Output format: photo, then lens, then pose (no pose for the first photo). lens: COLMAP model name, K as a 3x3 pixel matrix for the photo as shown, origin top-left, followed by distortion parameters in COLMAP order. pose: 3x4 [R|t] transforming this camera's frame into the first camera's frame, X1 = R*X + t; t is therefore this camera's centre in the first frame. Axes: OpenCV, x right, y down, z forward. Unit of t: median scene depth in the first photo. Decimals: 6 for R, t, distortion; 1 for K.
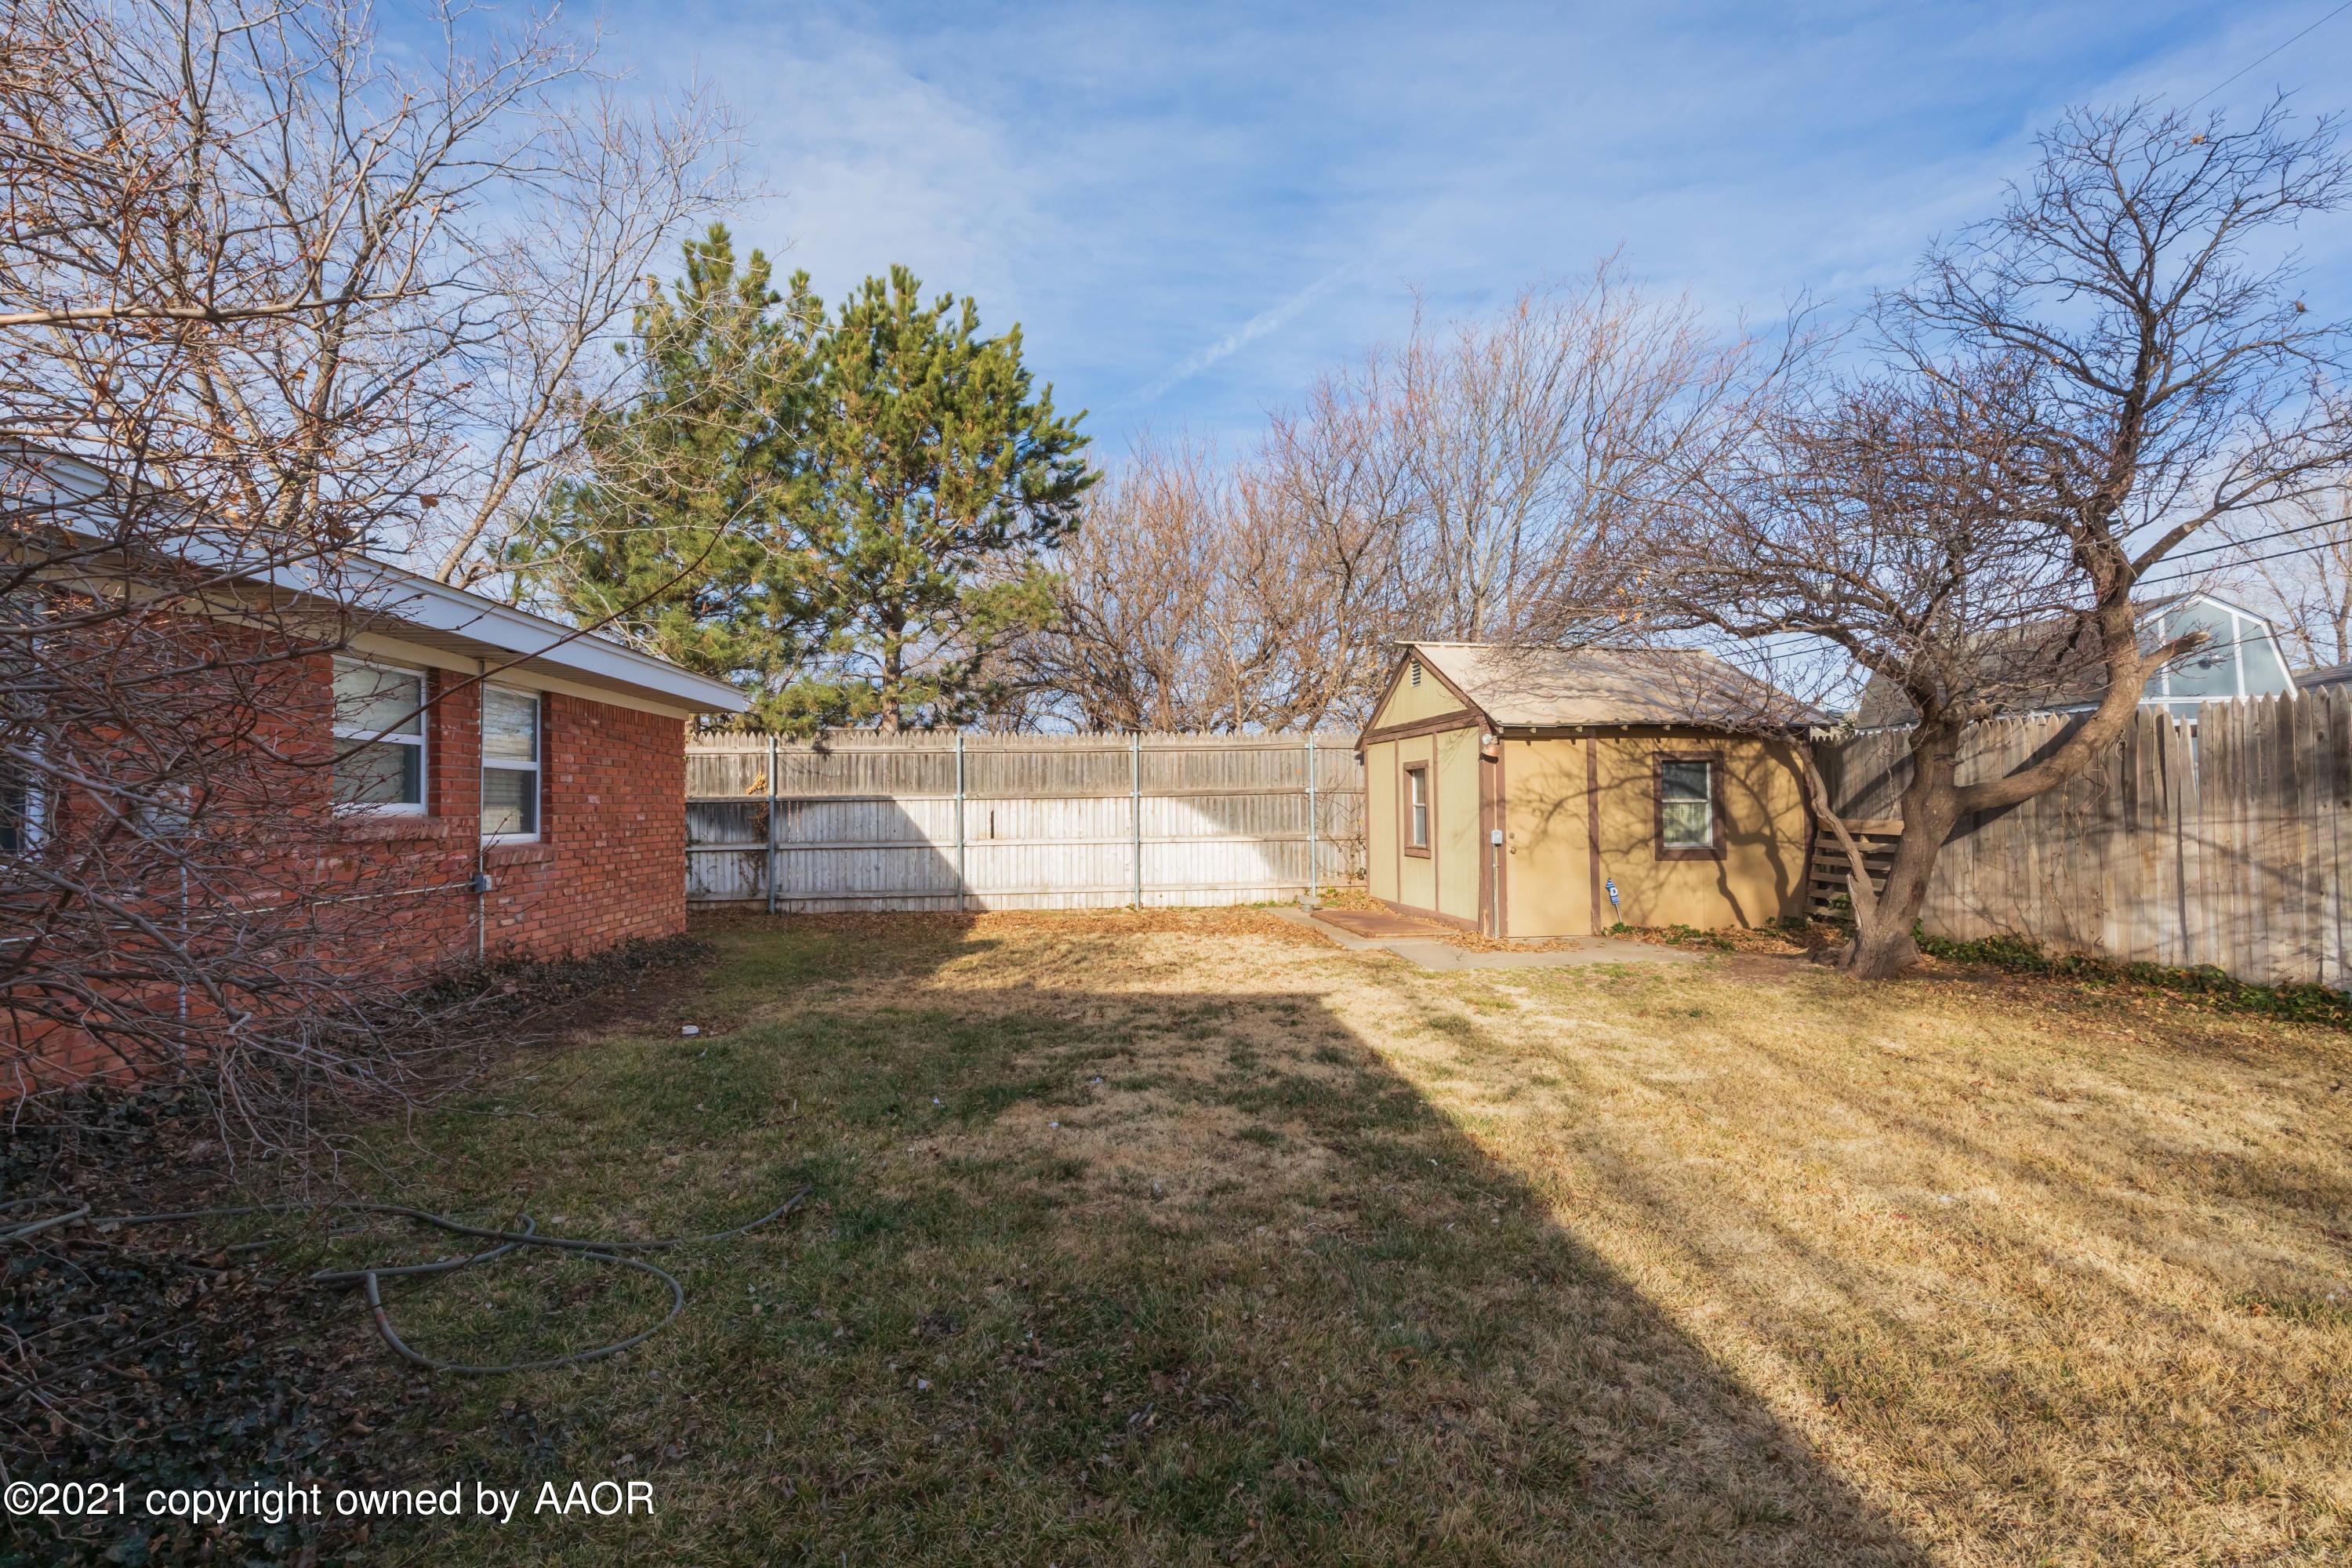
lens RADIAL K [[1412.9, 0, 1176.0], [0, 1412.9, 784.0], [0, 0, 1]] dist [-0.001848, -0.000791]
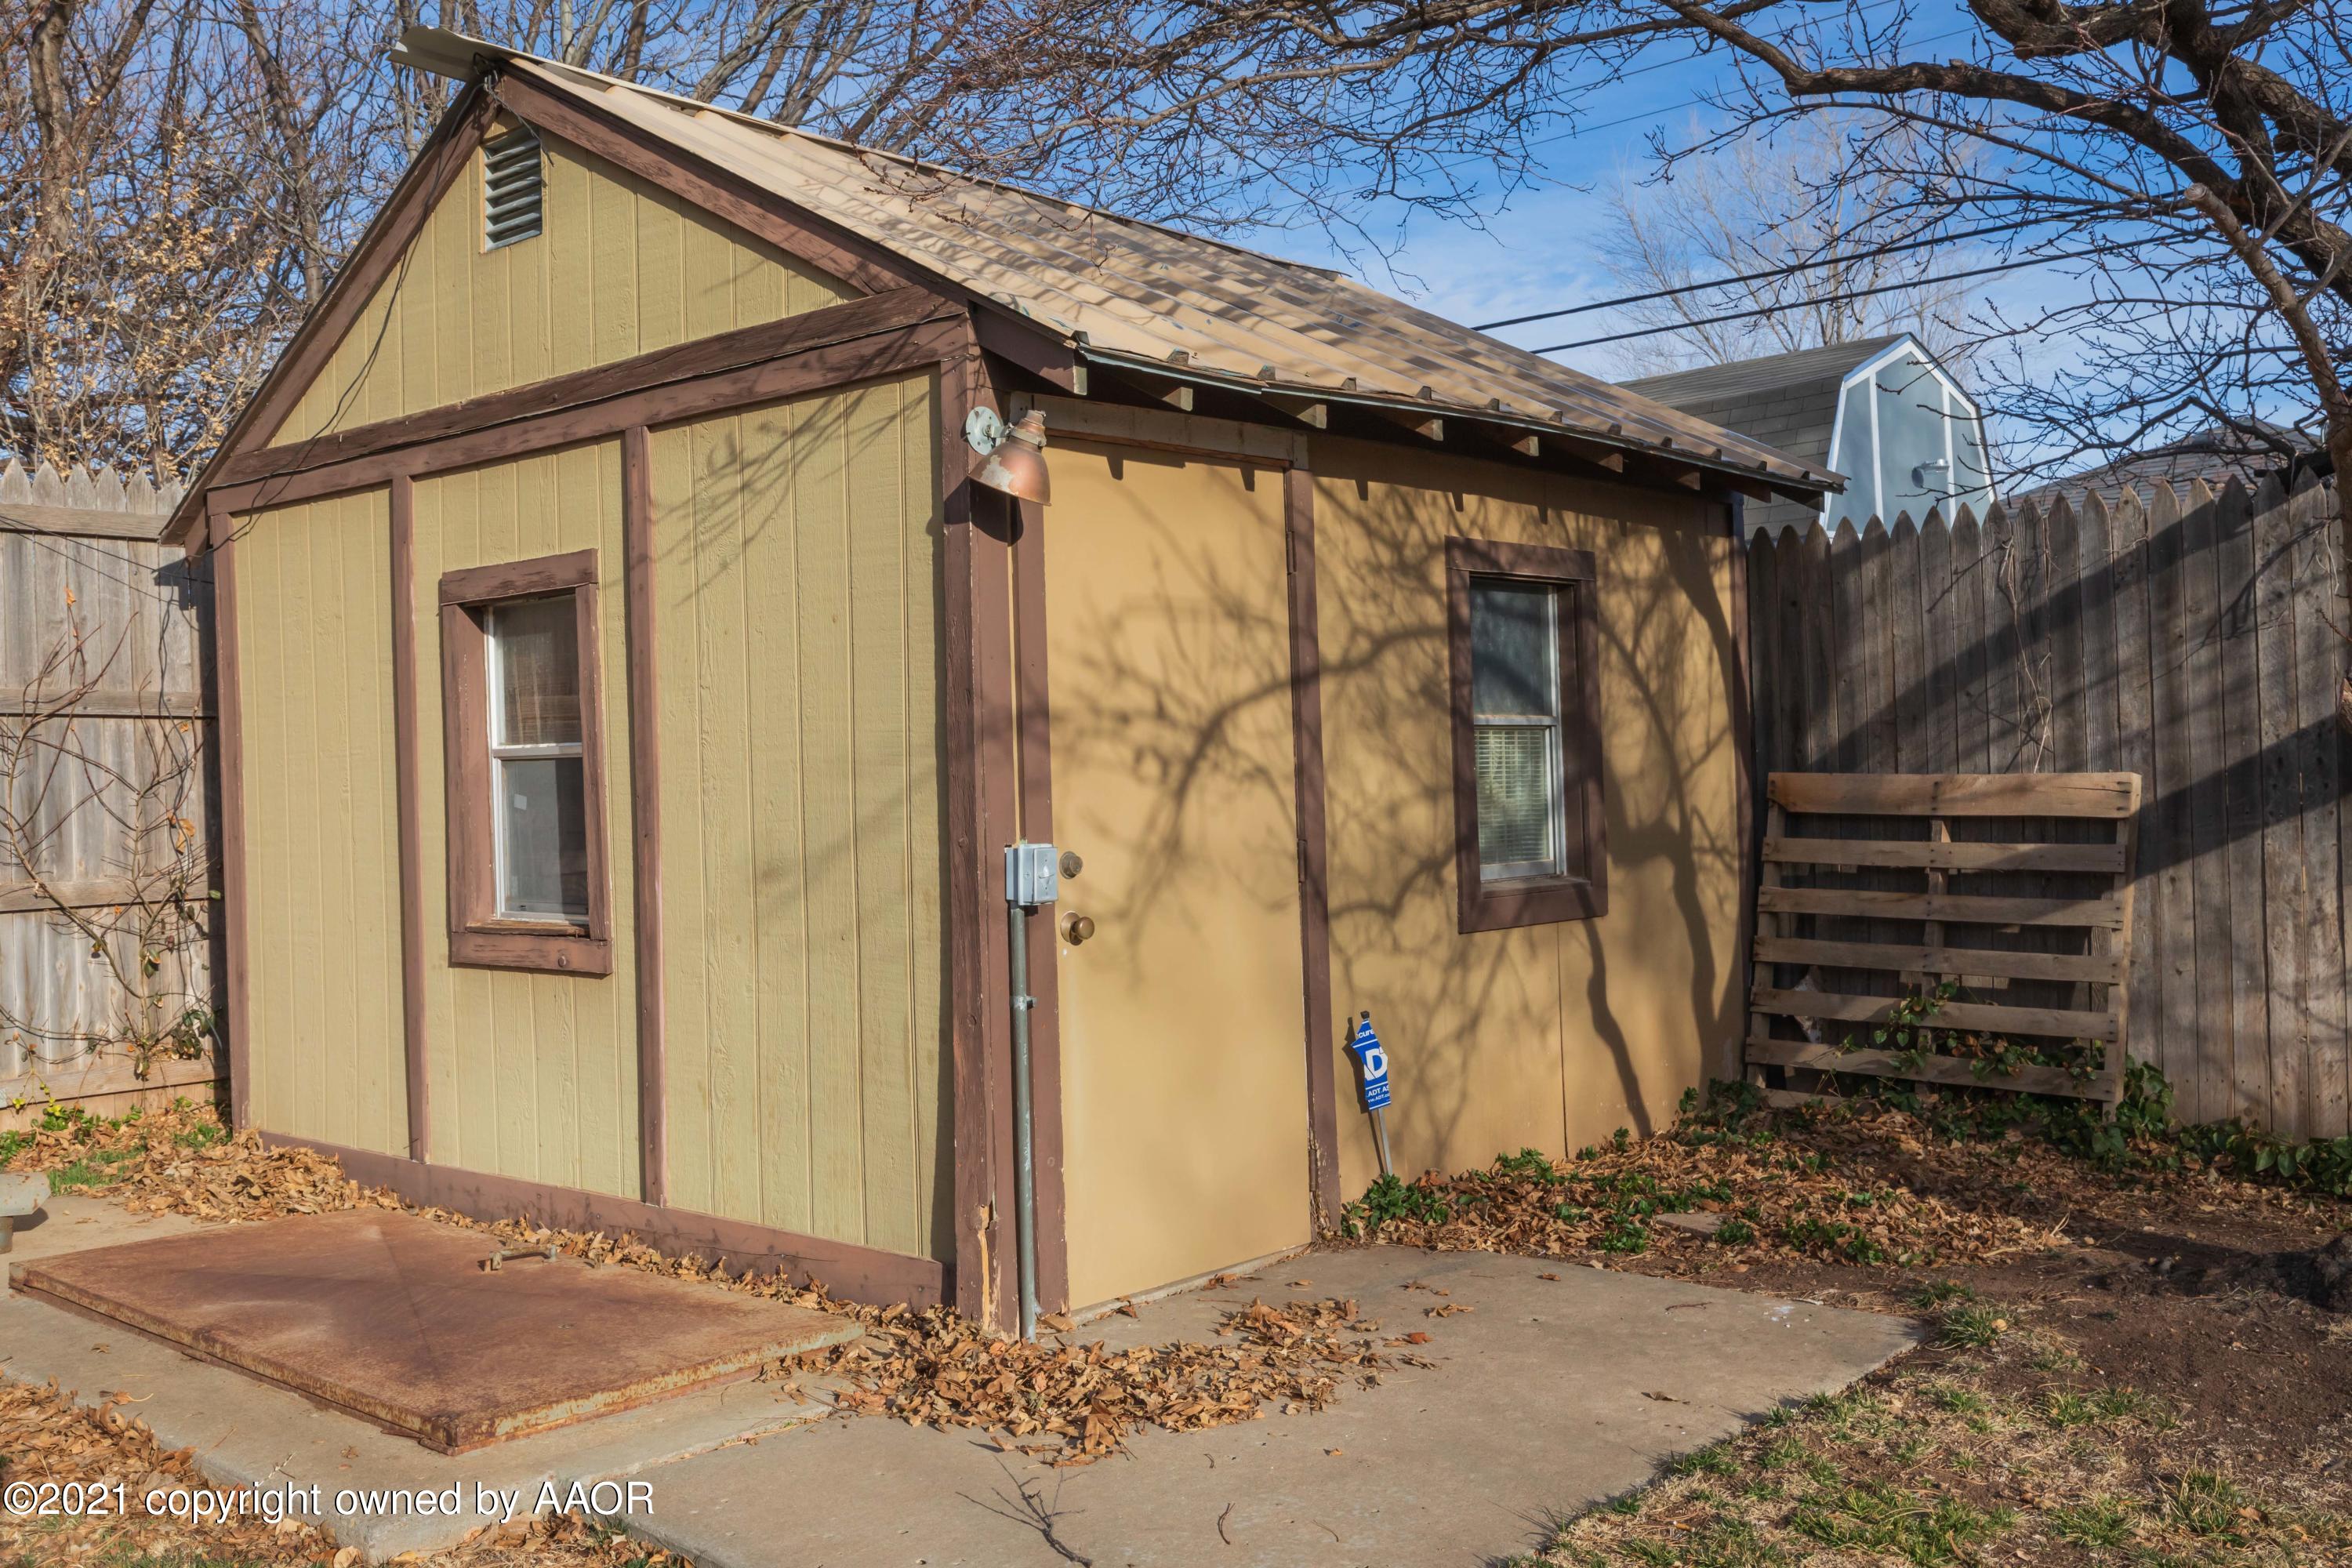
lens RADIAL K [[2117.7, 0, 1176.0], [0, 2117.7, 784.0], [0, 0, 1]] dist [0.009885, 0.005959]
pose [[0.776710, -0.016798, 0.629634, 0.034719], [0.011931, 0.999857, 0.011958, 0.019123], [-0.629745, -0.001776, 0.776800, 0.711723]]
